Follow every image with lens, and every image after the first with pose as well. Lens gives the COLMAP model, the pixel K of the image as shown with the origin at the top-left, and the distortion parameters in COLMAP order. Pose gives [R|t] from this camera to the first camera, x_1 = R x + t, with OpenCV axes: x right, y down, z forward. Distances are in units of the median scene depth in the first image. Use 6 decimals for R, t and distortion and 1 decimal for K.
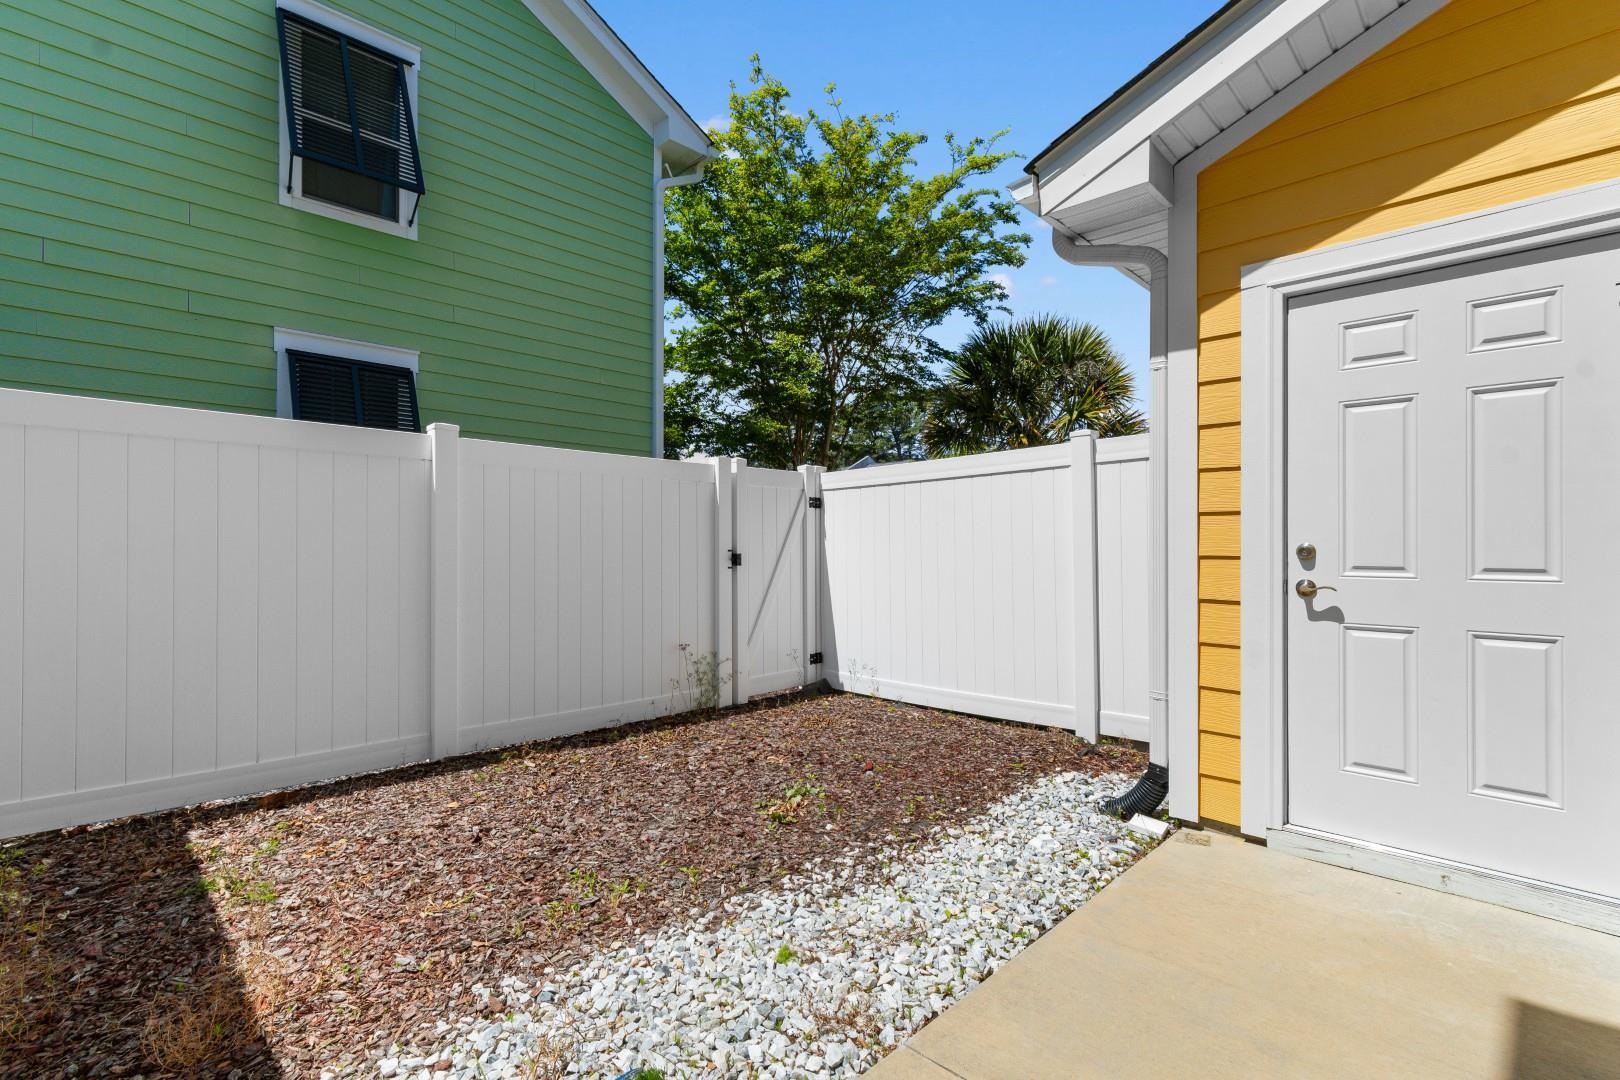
lens RADIAL K [[722.3, 0, 810.7], [0, 722.3, 549.8], [0, 0, 1]] dist [0.003761, -0.001172]
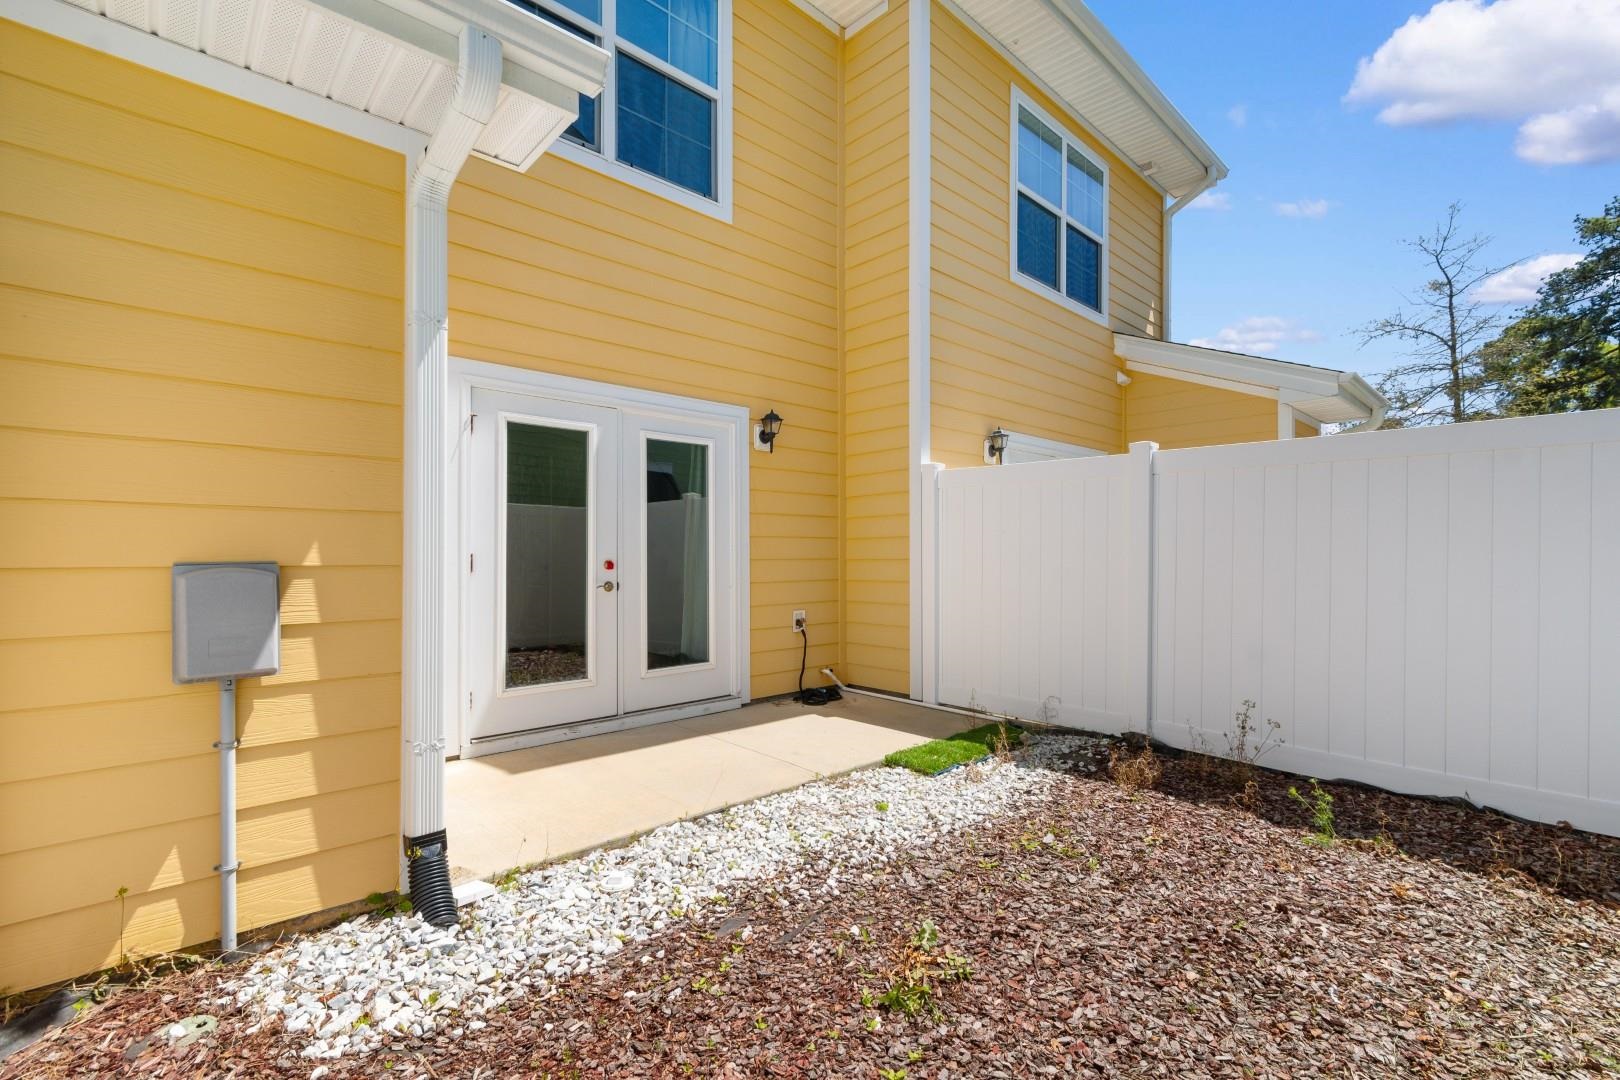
lens RADIAL K [[722.3, 0, 807.2], [0, 722.3, 547.2], [0, 0, 1]] dist [0.003761, -0.001172]
pose [[-0.999463, -0.003073, 0.032630, 0.061704], [-0.003468, 0.999921, -0.012047, -0.002843], [-0.032590, -0.012153, -0.999395, 1.957457]]
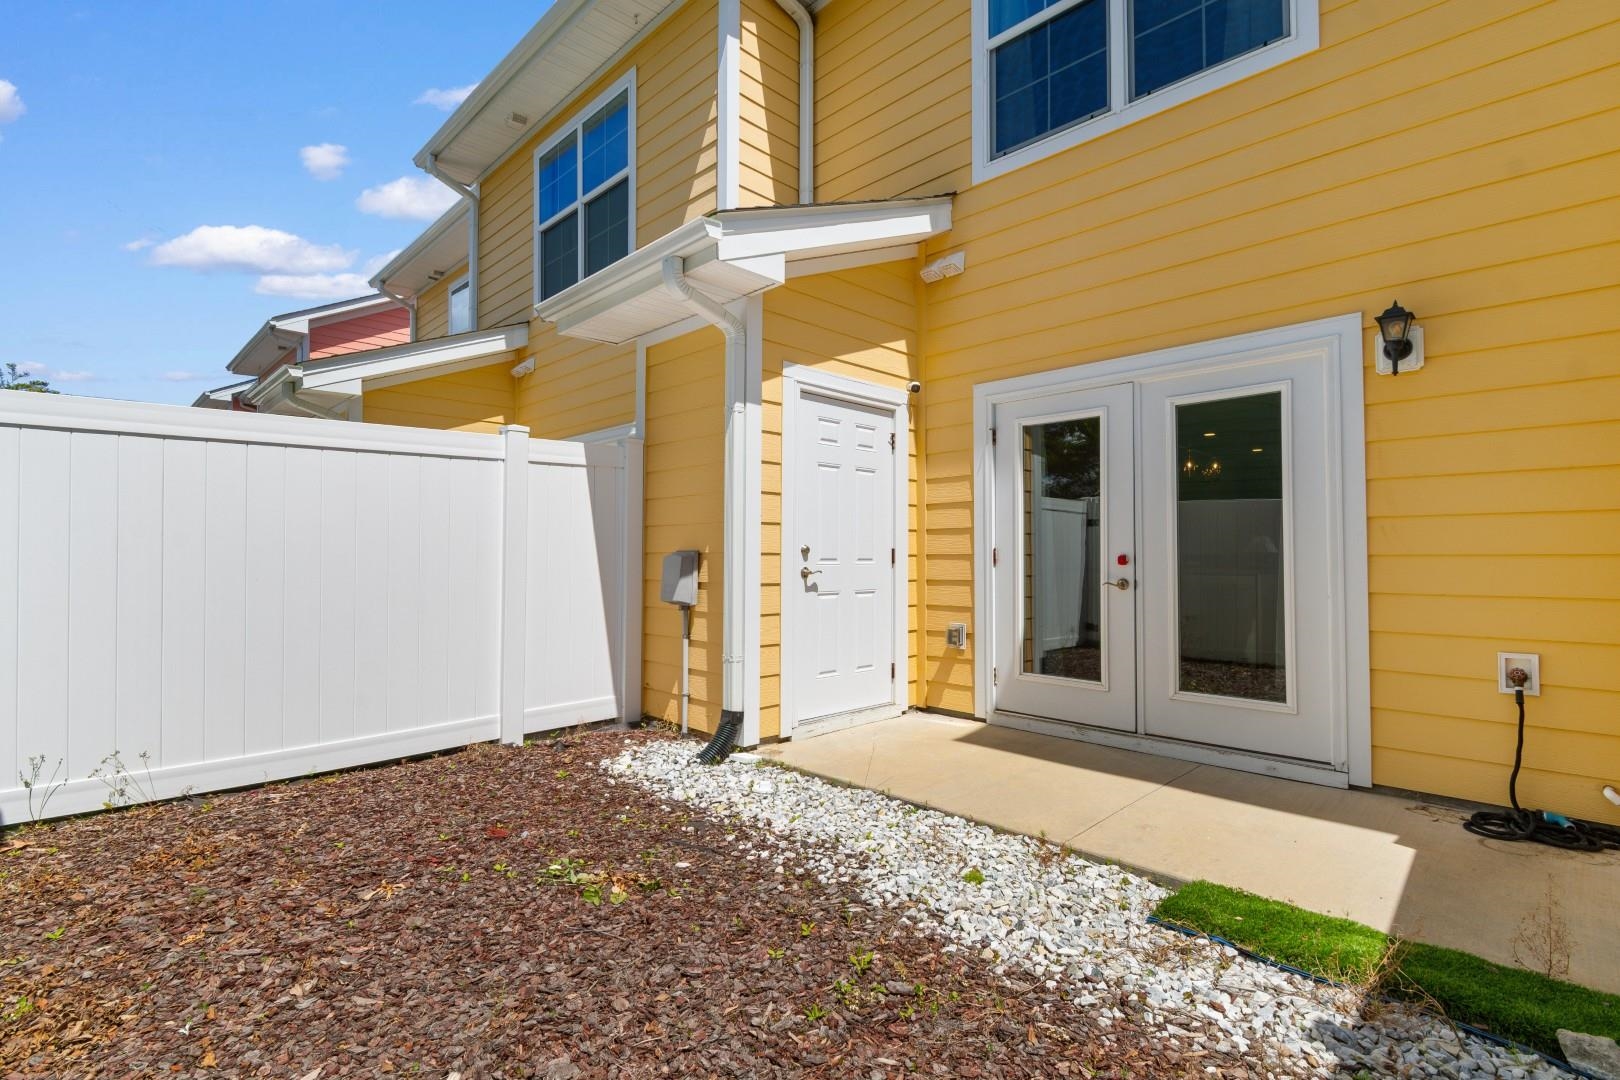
lens RADIAL K [[763.8, 0, 807.1], [0, 763.8, 542.7], [0, 0, 1]] dist [-0.003228, -0.001356]
pose [[0.012203, 0.013891, 0.999829, -0.997157], [-0.006269, 0.999885, -0.013815, 0.009540], [-0.999906, -0.006099, 0.012289, 0.940894]]
